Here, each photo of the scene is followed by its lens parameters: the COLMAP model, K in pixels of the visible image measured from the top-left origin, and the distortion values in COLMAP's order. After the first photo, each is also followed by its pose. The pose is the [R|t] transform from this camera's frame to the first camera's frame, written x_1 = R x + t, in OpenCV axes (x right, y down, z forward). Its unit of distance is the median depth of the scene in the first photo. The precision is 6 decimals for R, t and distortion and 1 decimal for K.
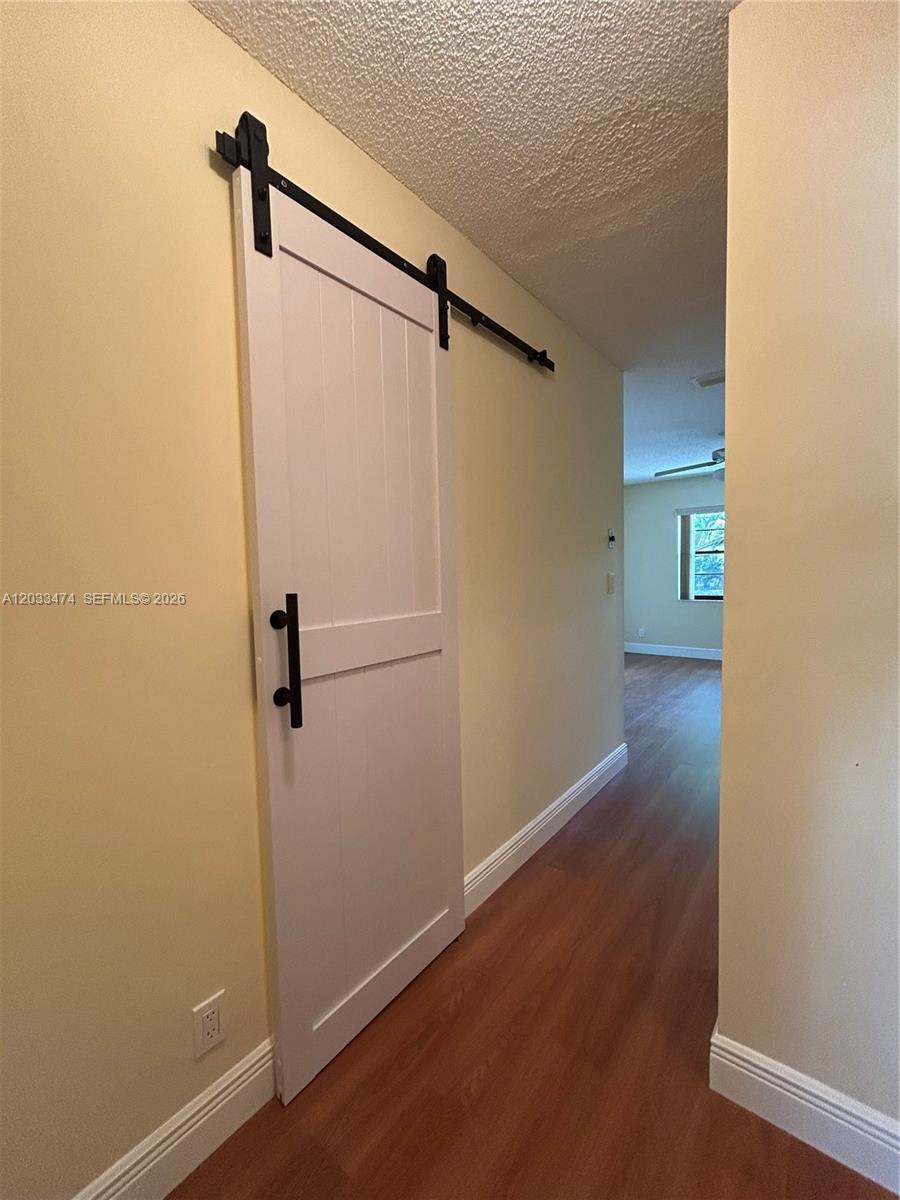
lens RADIAL K [[489.7, 0, 452.7], [0, 489.7, 601.2], [0, 0, 1]] dist [-0.002261, 0.001273]
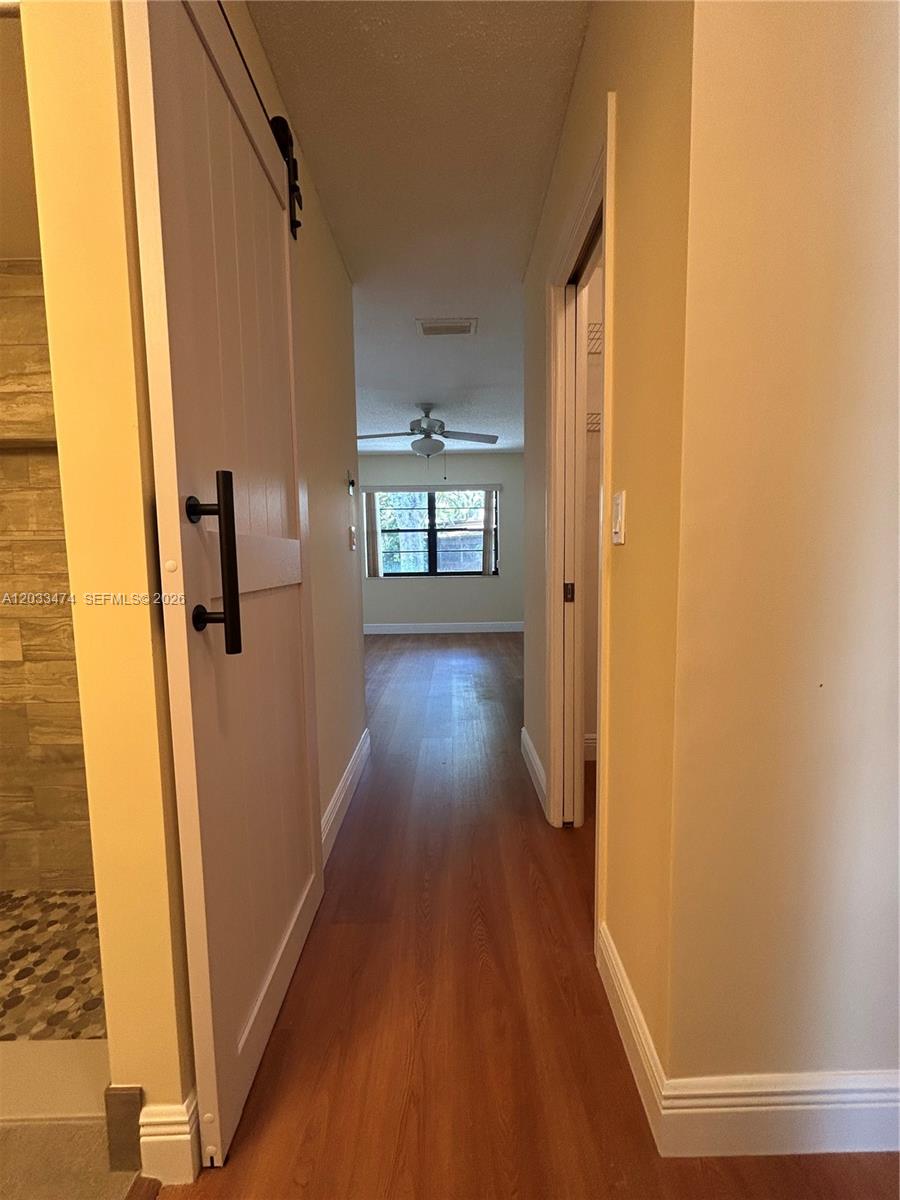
lens RADIAL K [[489.7, 0, 453.0], [0, 489.7, 601.0], [0, 0, 1]] dist [-0.002261, 0.001273]
pose [[0.780826, -0.045475, 0.623092, -0.132638], [0.034970, 0.998965, 0.029084, 0.111828], [-0.623770, -0.000920, 0.781608, 0.564971]]
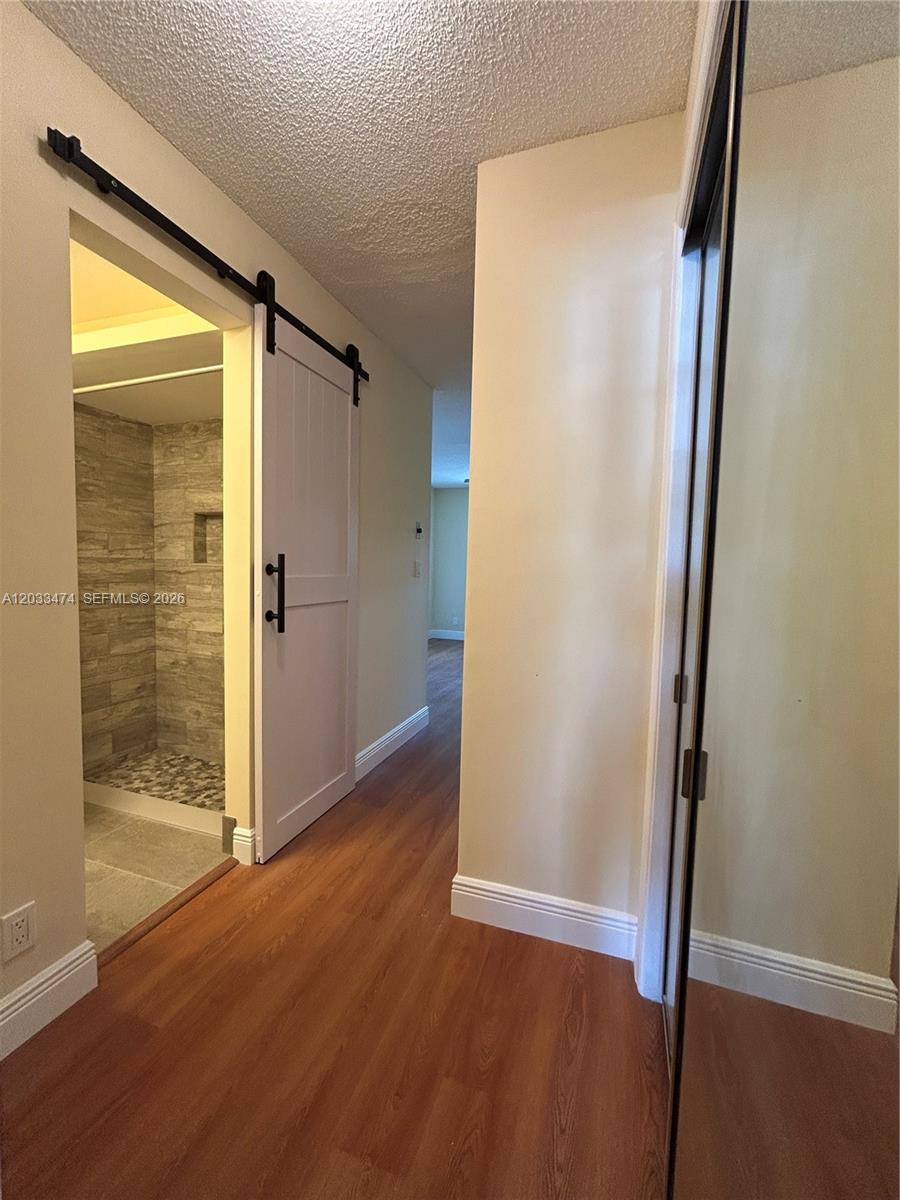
lens RADIAL K [[489.7, 0, 453.1], [0, 489.7, 600.3], [0, 0, 1]] dist [-0.002261, 0.001273]
pose [[0.942483, 0.023590, 0.333422, 0.033910], [-0.025970, 0.999659, 0.002684, 0.075823], [-0.333245, -0.011189, 0.942774, -0.299737]]
